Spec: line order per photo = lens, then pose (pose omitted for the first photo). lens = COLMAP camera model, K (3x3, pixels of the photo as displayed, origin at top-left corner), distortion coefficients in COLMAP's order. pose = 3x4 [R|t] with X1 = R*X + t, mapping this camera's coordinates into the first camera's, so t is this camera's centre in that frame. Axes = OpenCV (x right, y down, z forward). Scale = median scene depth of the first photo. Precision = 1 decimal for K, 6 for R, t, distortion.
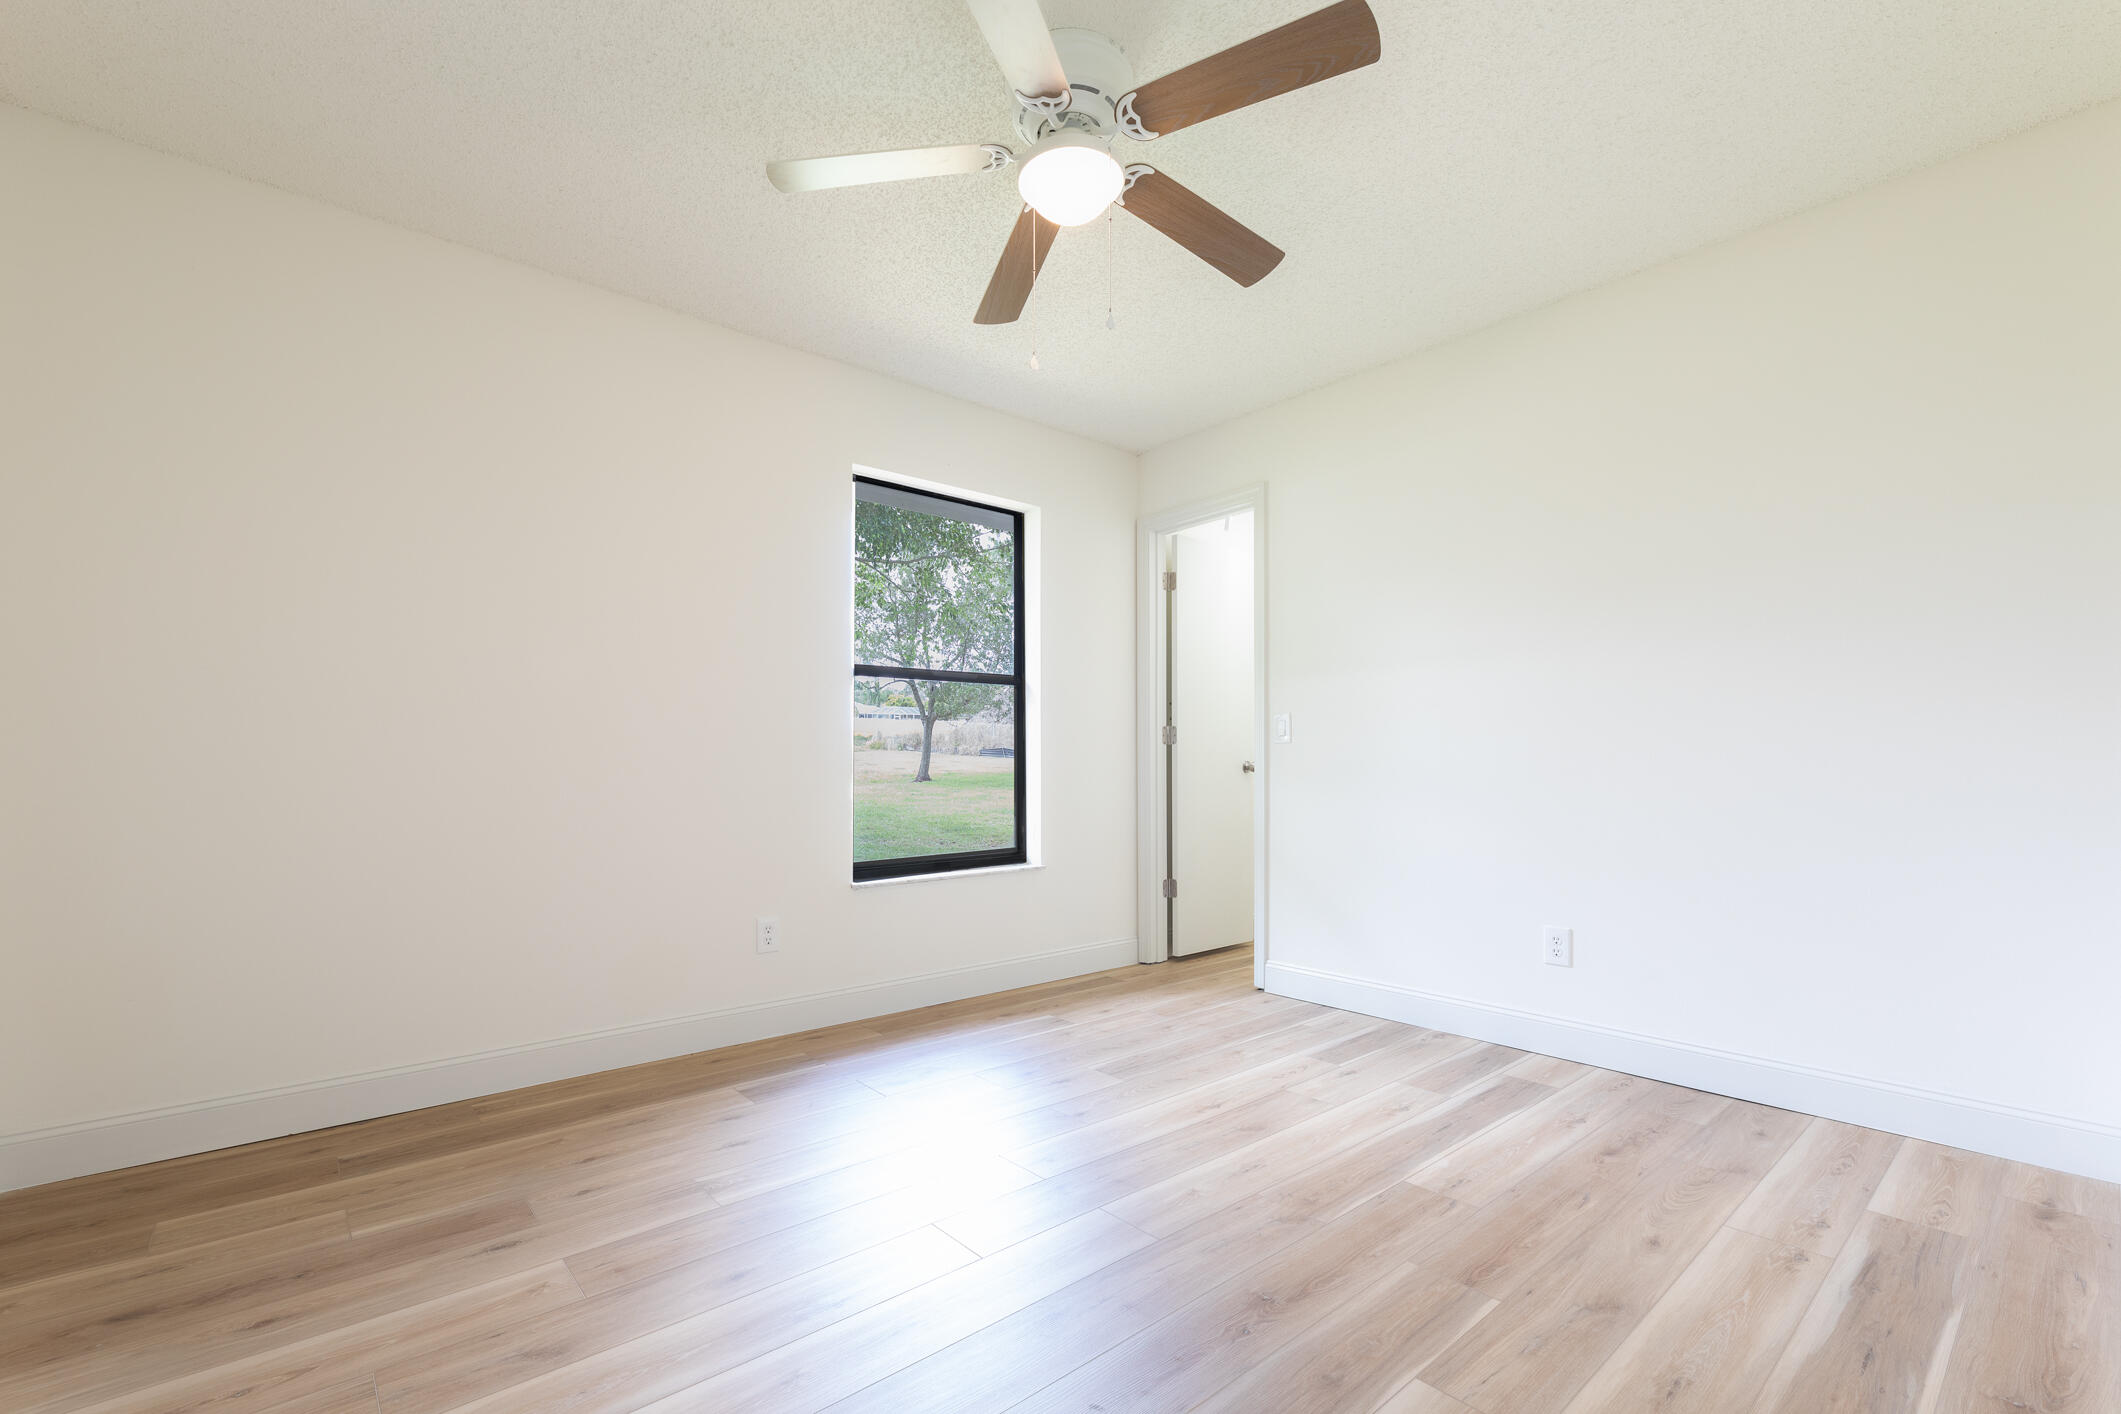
lens RADIAL K [[935.2, 0, 1025.1], [0, 935.2, 768.7], [0, 0, 1]] dist [0.002984, -0.000235]
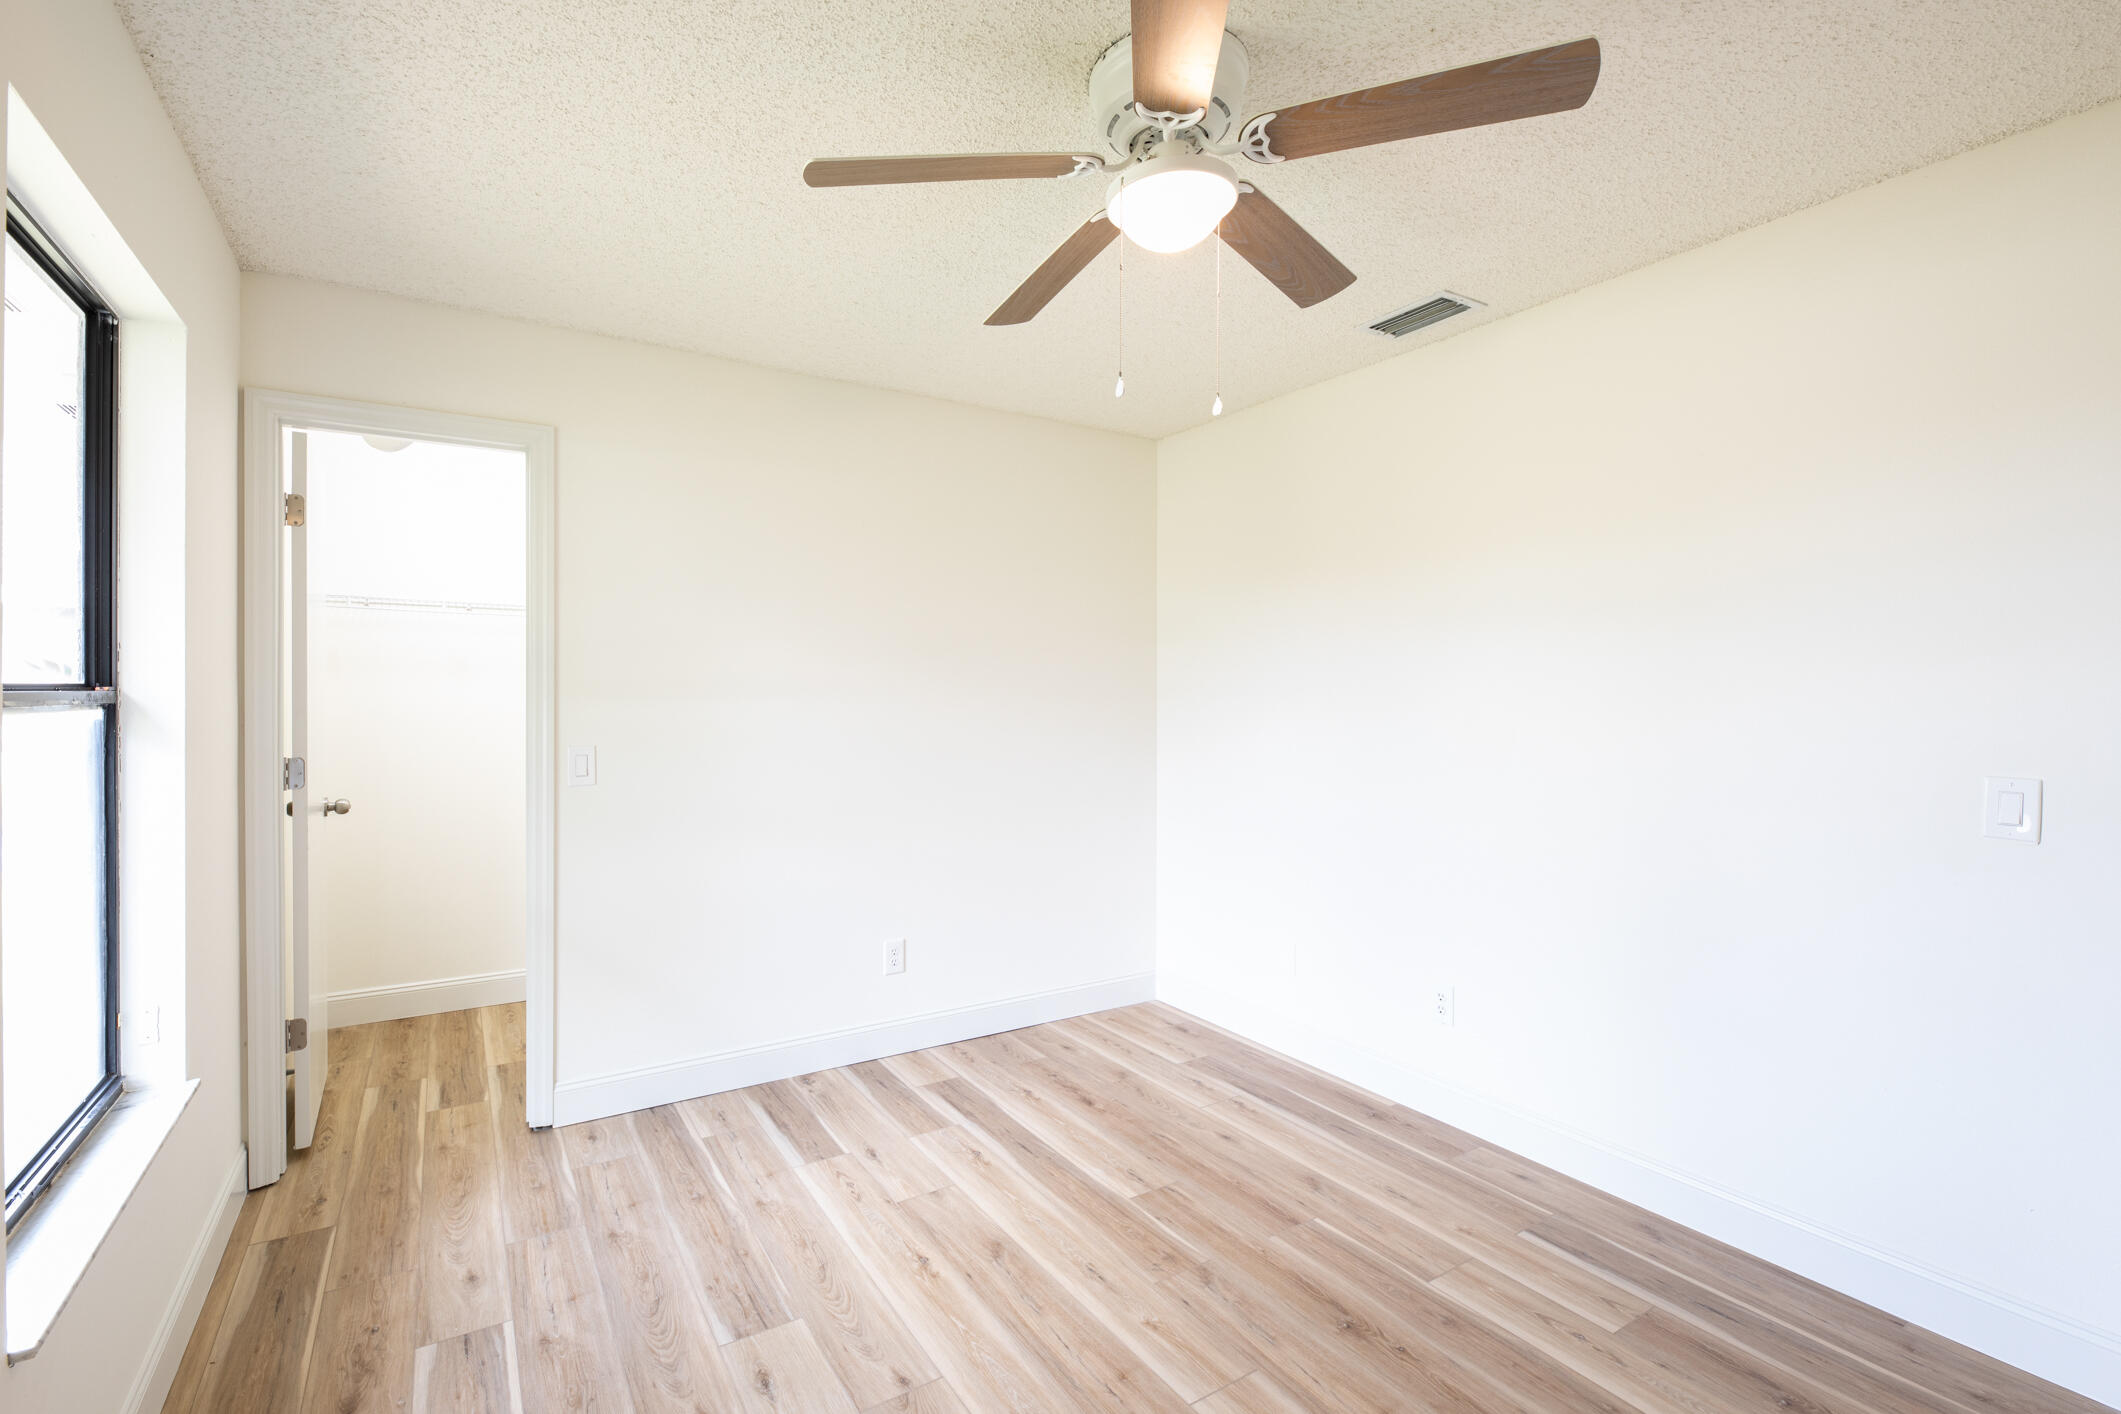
lens RADIAL K [[935.2, 0, 1059.8], [0, 935.2, 699.9], [0, 0, 1]] dist [0.002984, -0.000235]
pose [[0.122805, -0.004196, 0.992422, -0.634853], [-0.006013, 0.999970, 0.004972, -0.153273], [-0.992413, -0.006578, 0.122776, 0.800017]]
